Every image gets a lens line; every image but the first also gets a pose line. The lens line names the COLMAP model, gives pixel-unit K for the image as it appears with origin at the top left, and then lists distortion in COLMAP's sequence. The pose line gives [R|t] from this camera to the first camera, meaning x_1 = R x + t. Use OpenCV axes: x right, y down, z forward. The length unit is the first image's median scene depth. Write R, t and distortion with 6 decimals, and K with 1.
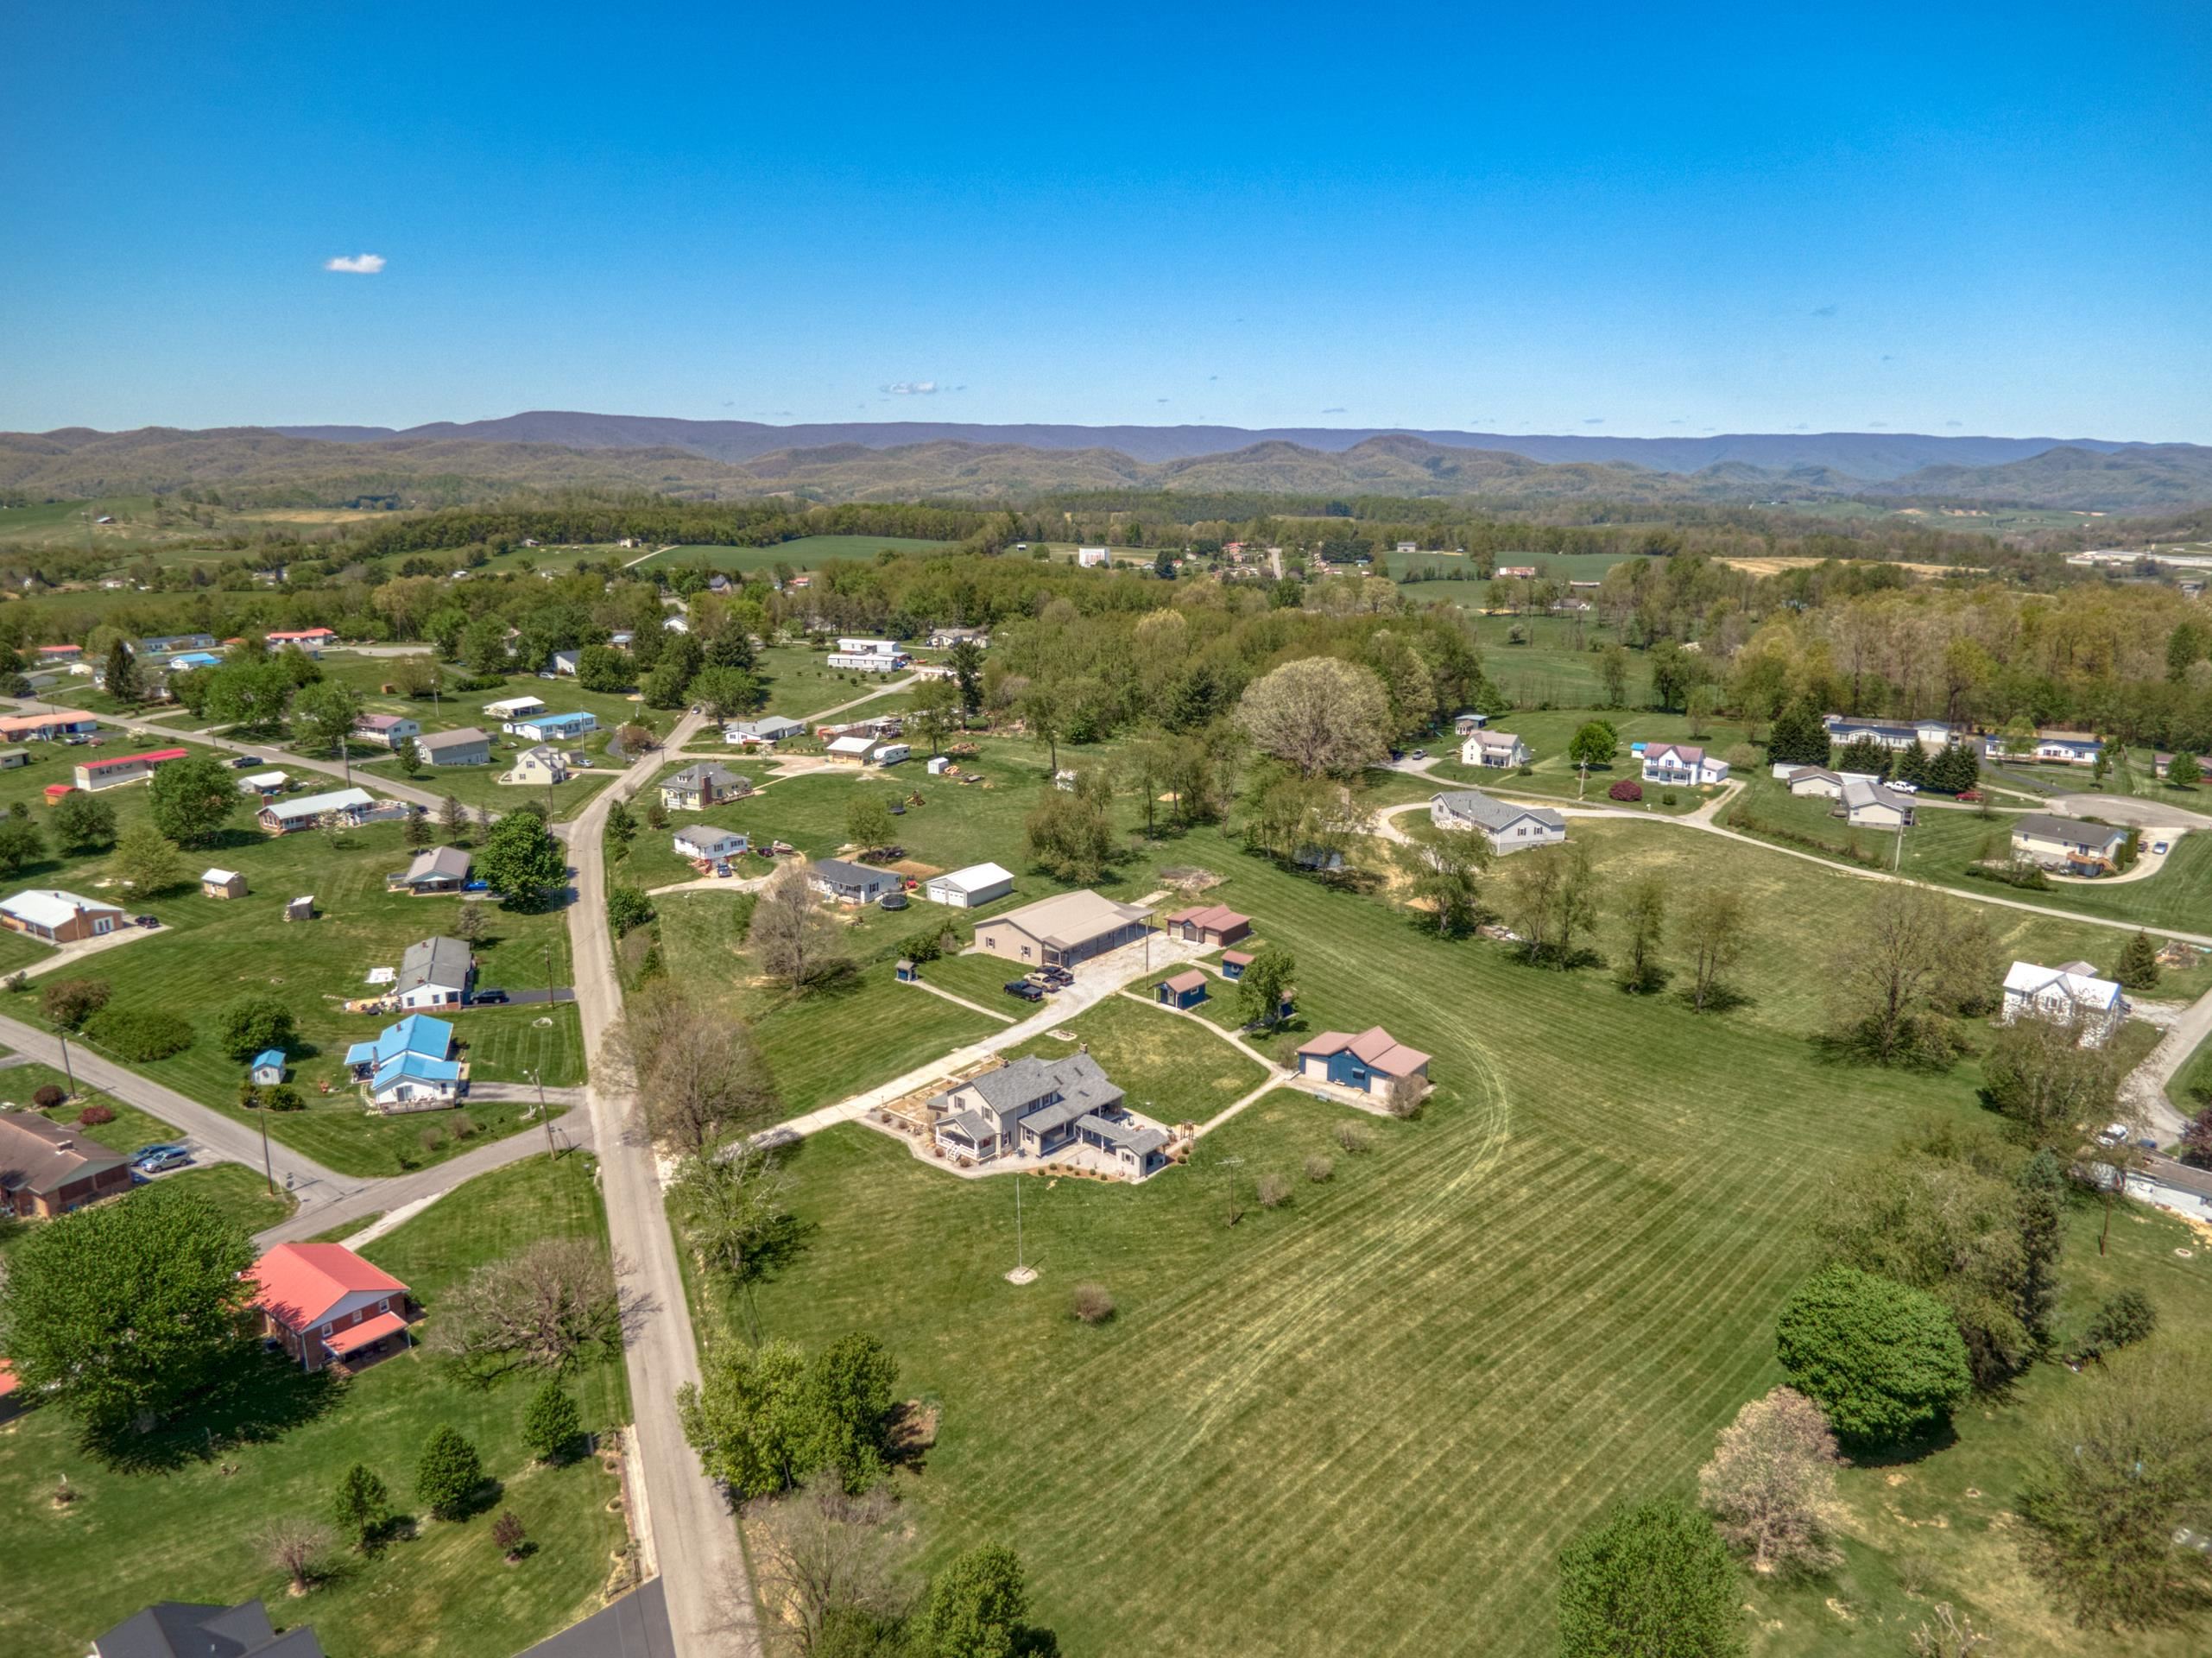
lens RADIAL K [[1508.8, 0, 1106.0], [0, 1508.8, 829.0], [0, 0, 1]] dist [0.046858, -0.111961]
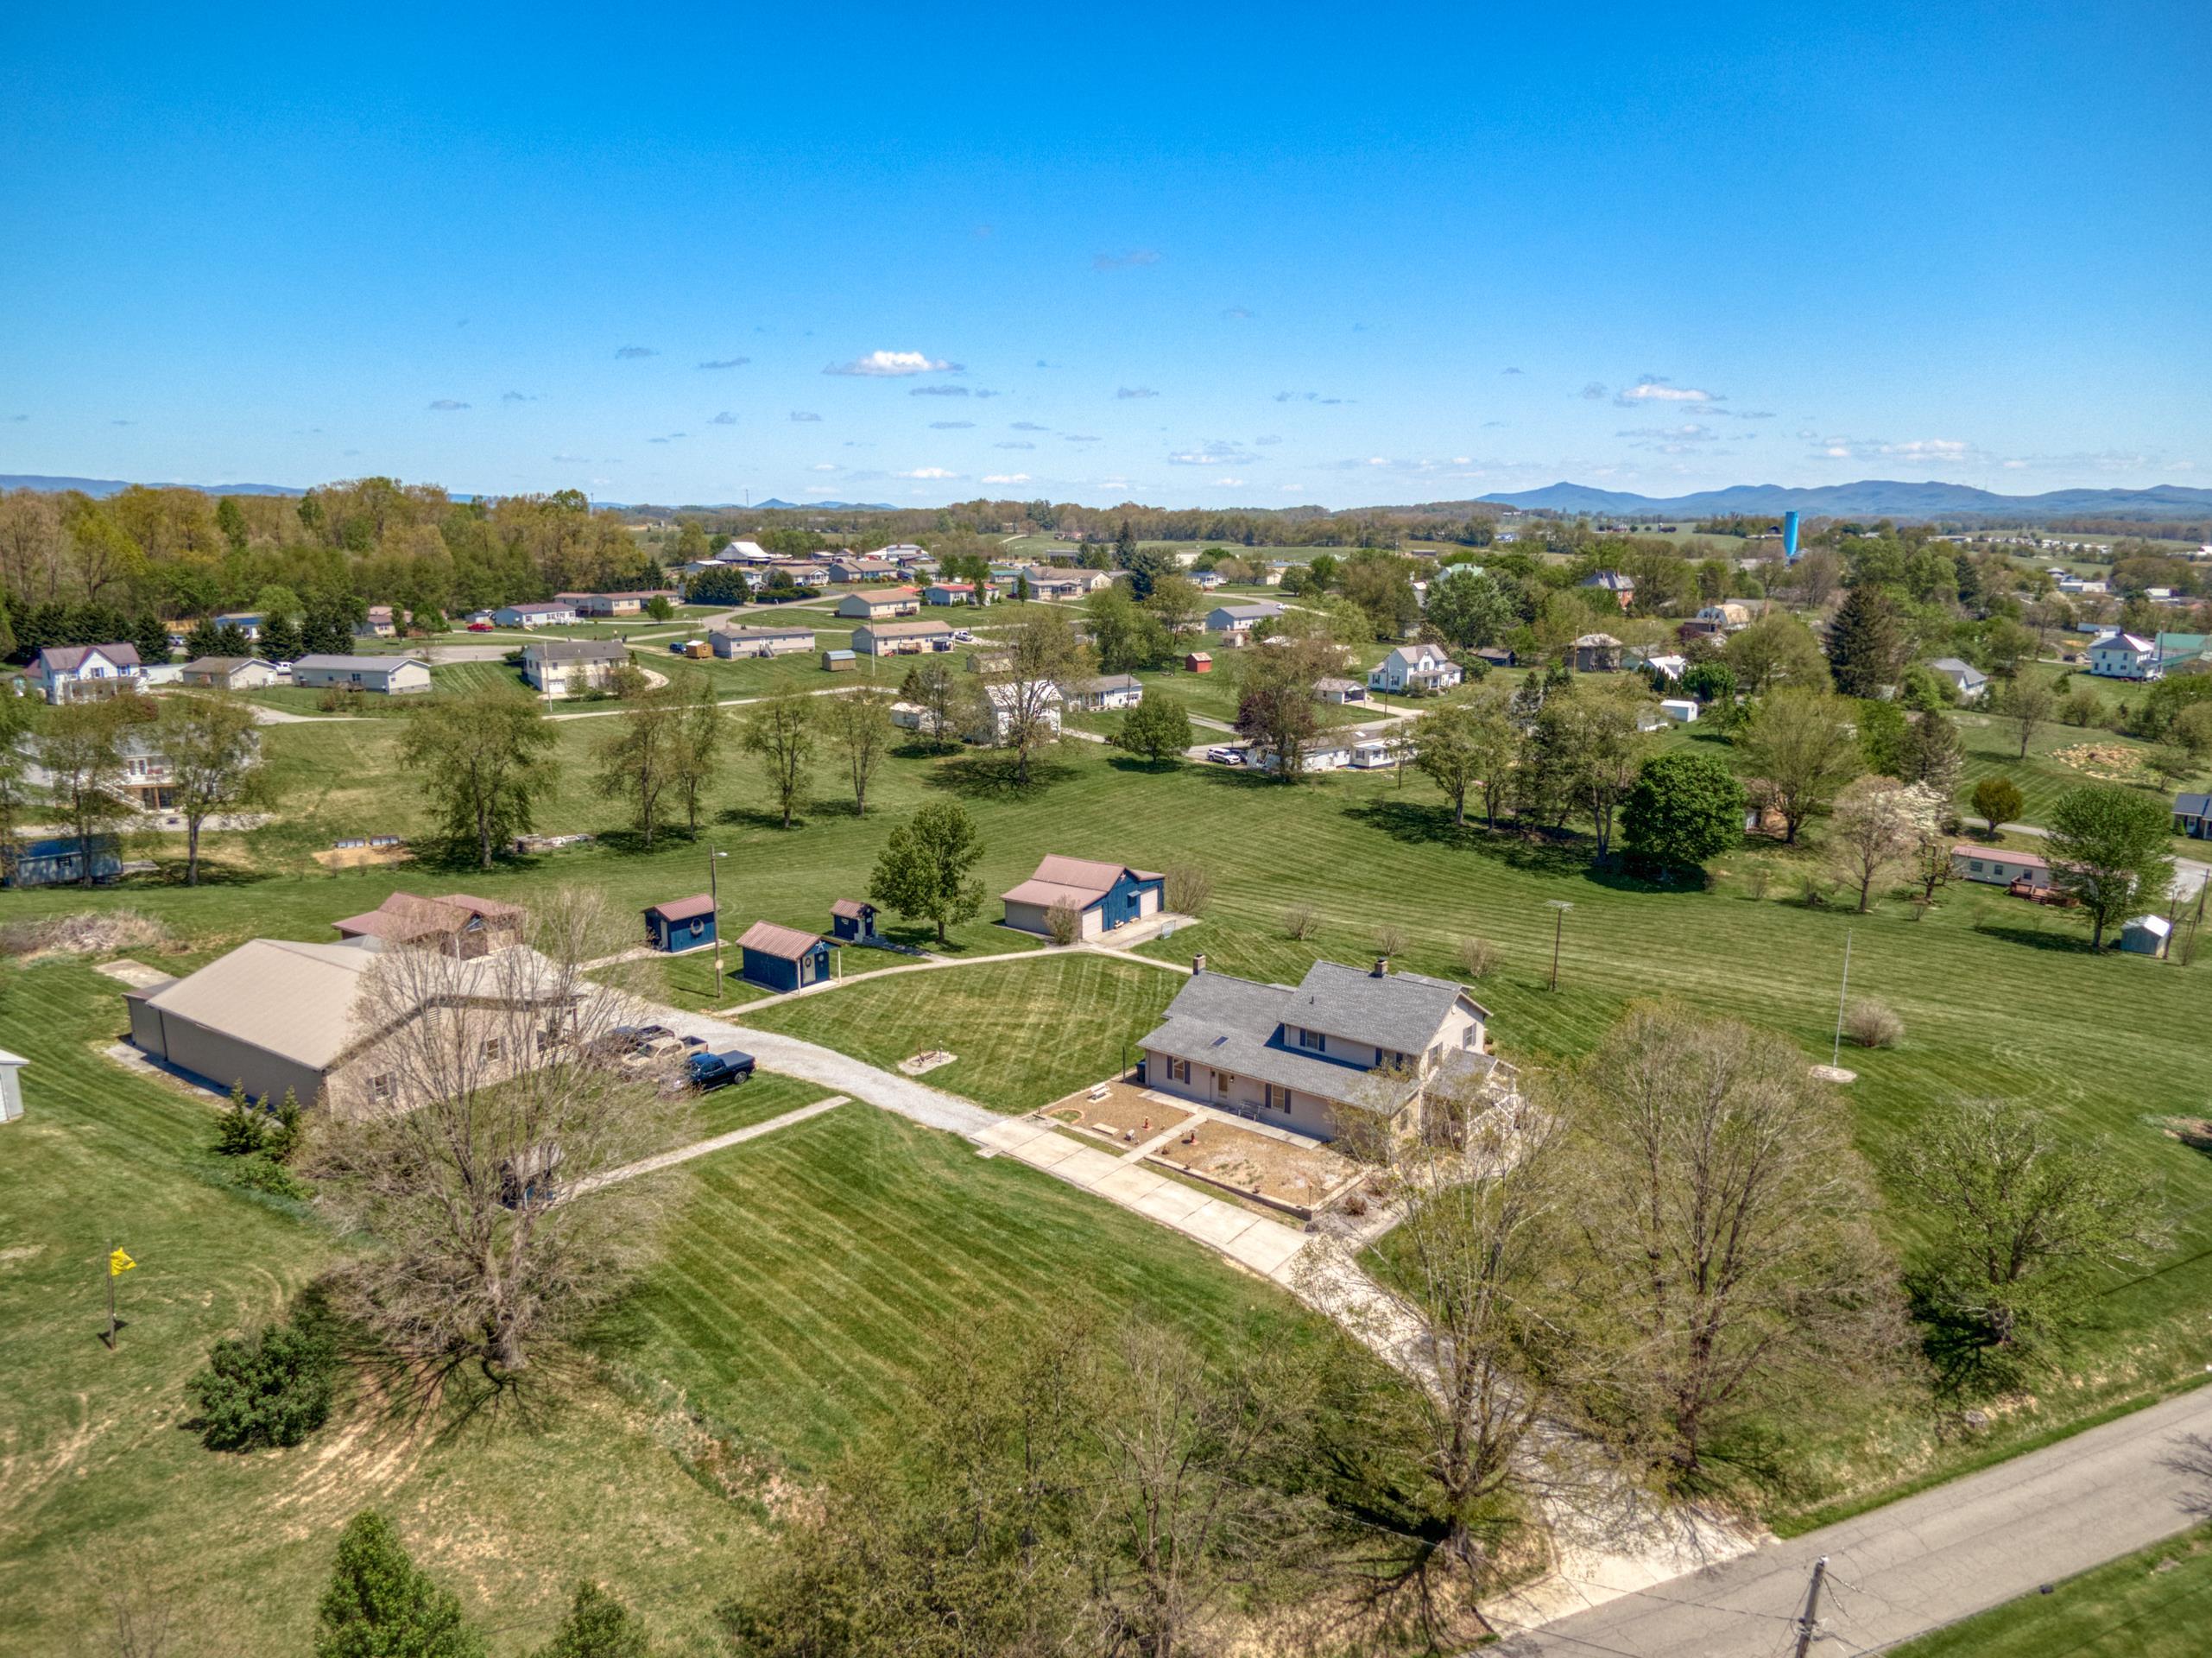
lens RADIAL K [[1508.8, 0, 1106.0], [0, 1508.8, 829.0], [0, 0, 1]] dist [0.046858, -0.111961]
pose [[-0.047949, -0.205739, 0.977431, -0.473909], [0.230175, 0.949945, 0.211245, -0.024180], [-0.971967, 0.235109, 0.001808, 0.882755]]
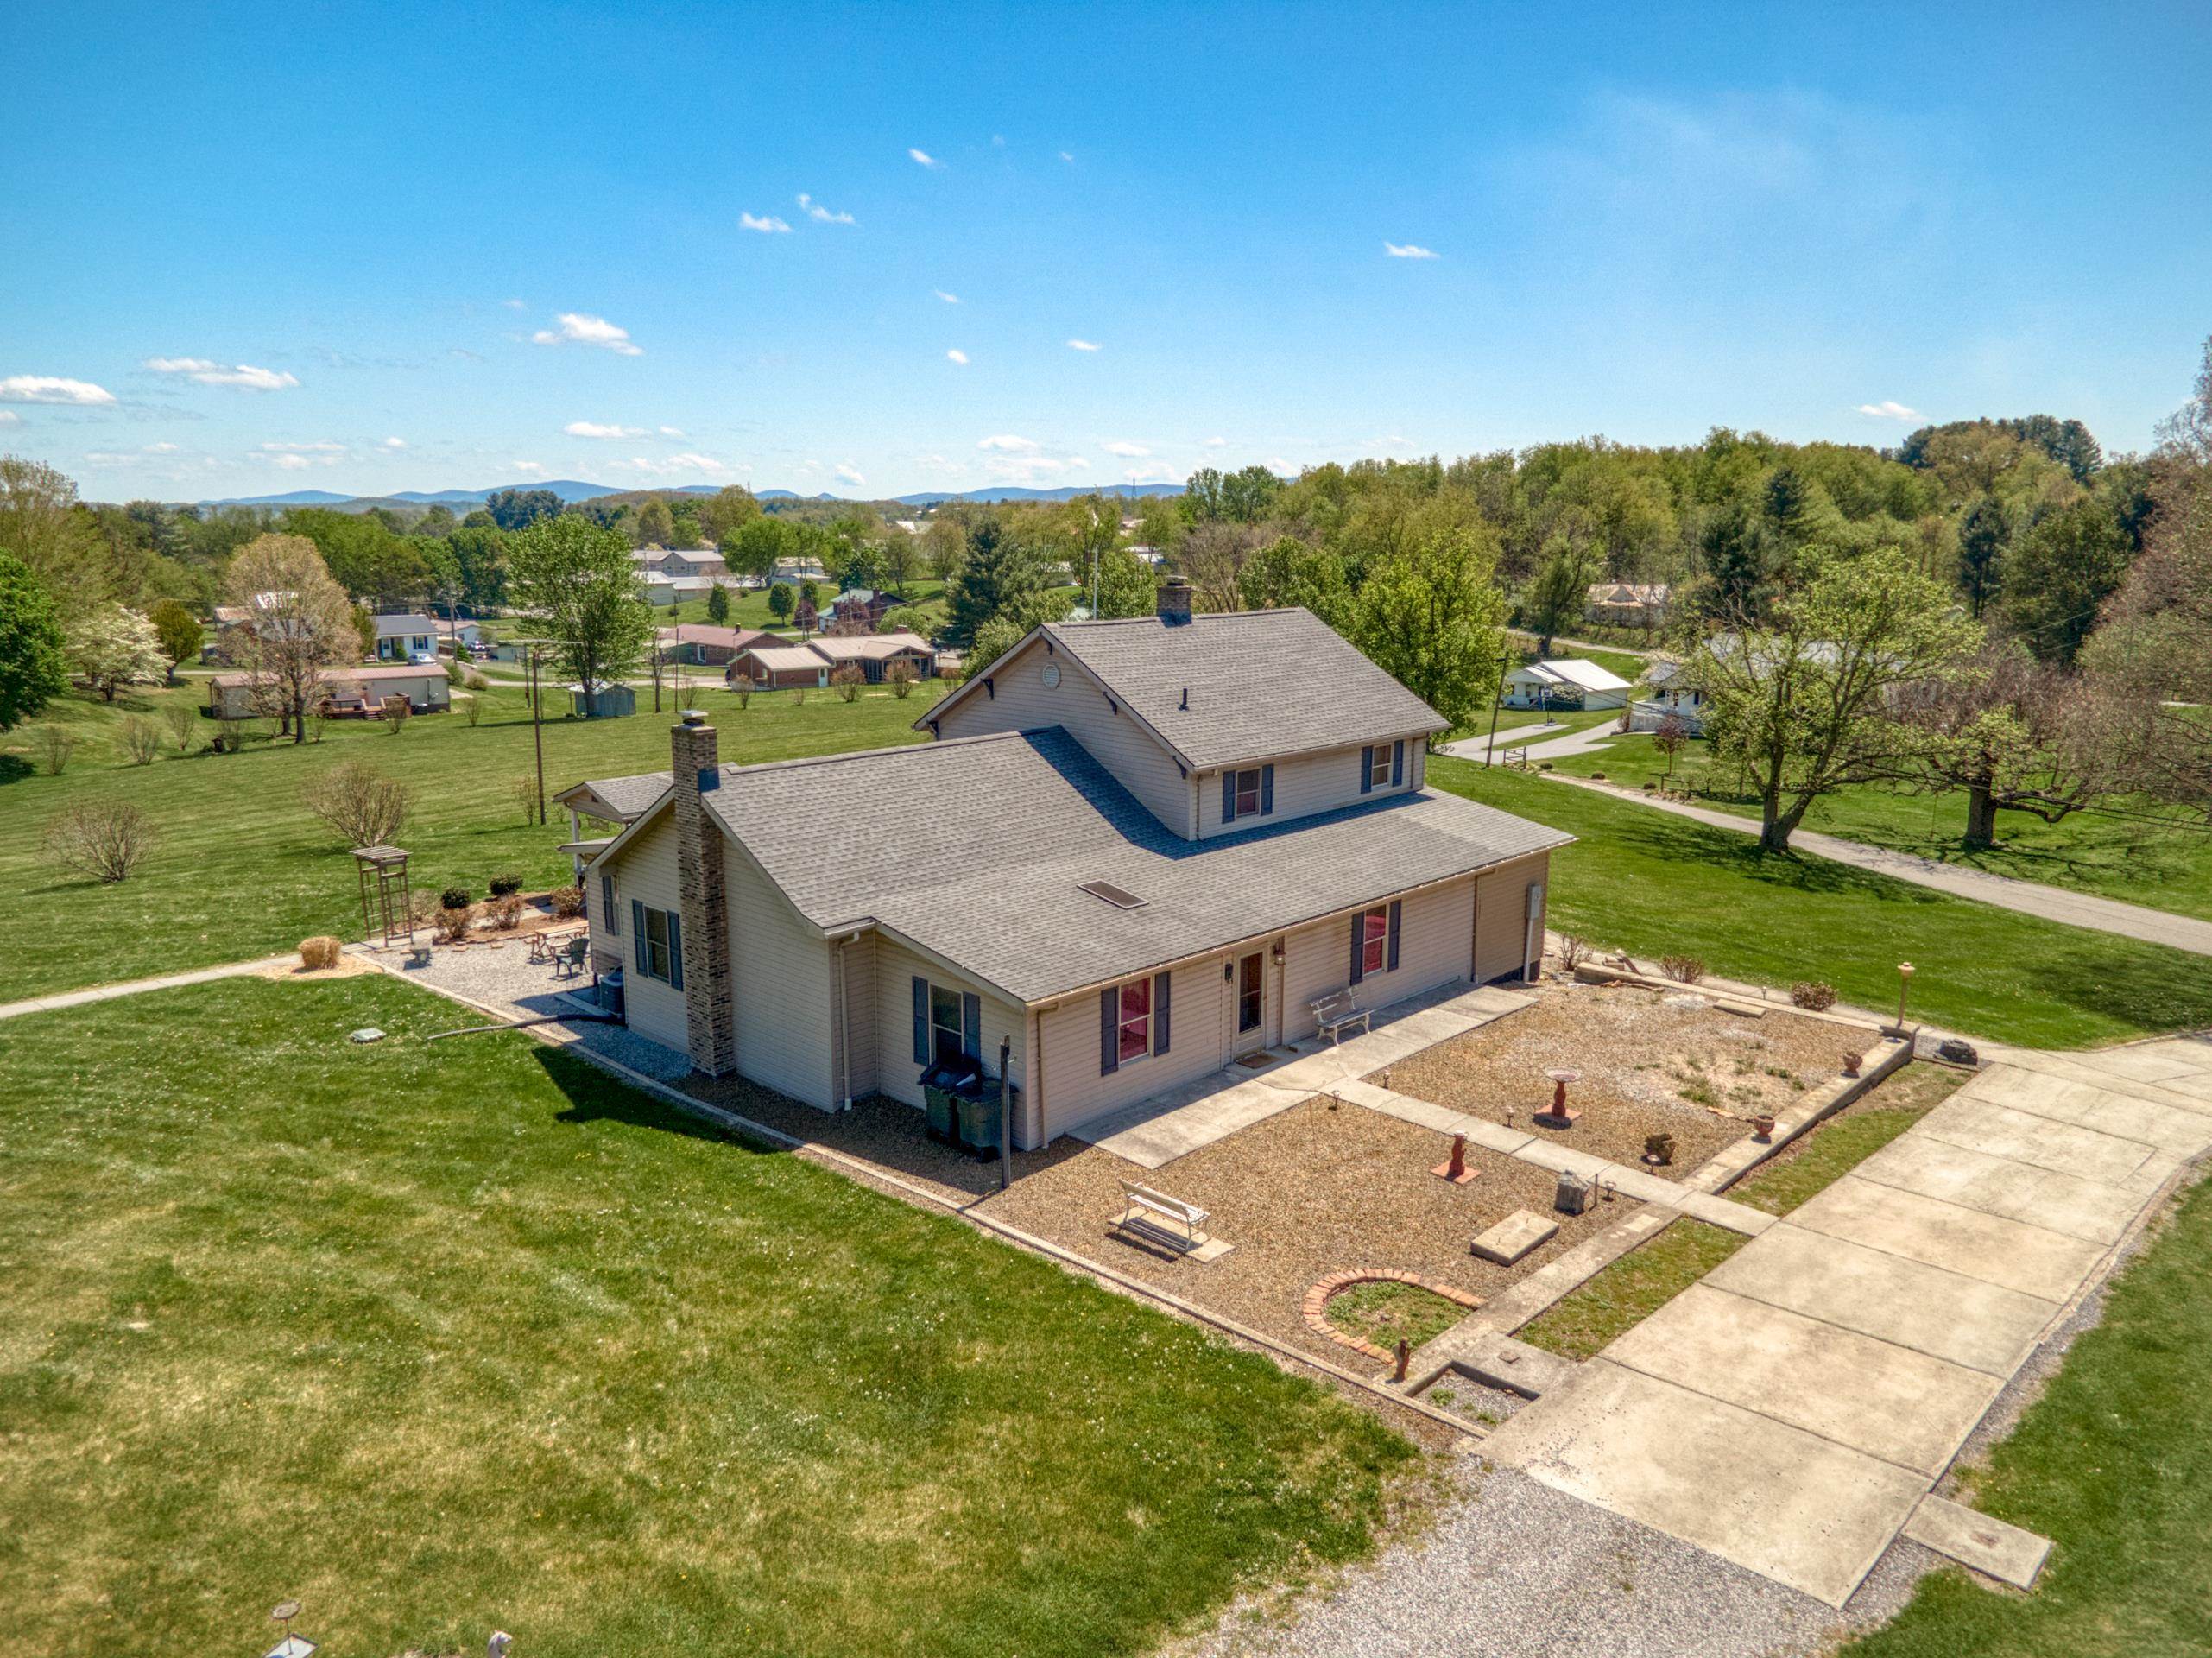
lens RADIAL K [[1508.8, 0, 1106.0], [0, 1508.8, 829.0], [0, 0, 1]] dist [0.046858, -0.111961]
pose [[-0.999241, -0.010760, 0.037450, -0.053902], [0.005870, 0.908588, 0.417653, 0.076636], [-0.038521, 0.417555, -0.907835, 0.986222]]
